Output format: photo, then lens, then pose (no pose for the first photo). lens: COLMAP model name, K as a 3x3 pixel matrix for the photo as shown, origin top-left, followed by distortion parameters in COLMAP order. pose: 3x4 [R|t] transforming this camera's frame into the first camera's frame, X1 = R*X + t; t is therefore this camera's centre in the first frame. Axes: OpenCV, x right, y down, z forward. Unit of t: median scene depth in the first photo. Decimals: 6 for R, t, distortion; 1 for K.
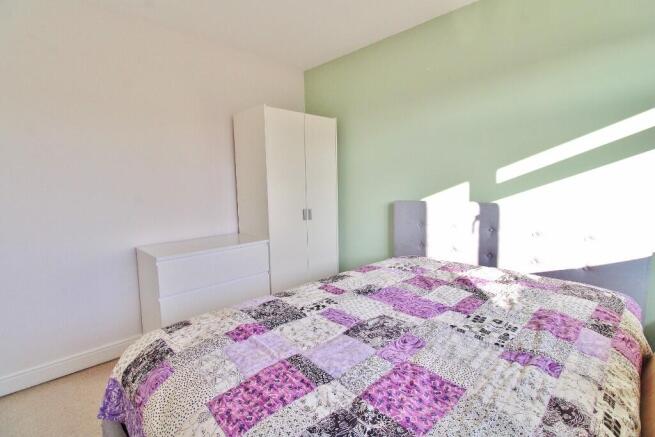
lens RADIAL K [[306.3, 0, 330.2], [0, 306.3, 218.2], [0, 0, 1]] dist [-0.008194, -0.003667]
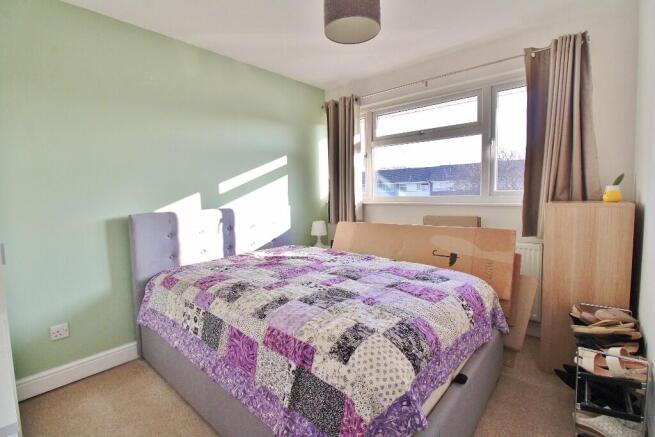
lens RADIAL K [[306.3, 0, 329.4], [0, 306.3, 218.5], [0, 0, 1]] dist [-0.008194, -0.003667]
pose [[-0.058540, -0.077045, 0.995308, -0.819694], [0.129385, 0.988022, 0.084091, -0.058998], [-0.989865, 0.133701, -0.047871, 0.610116]]
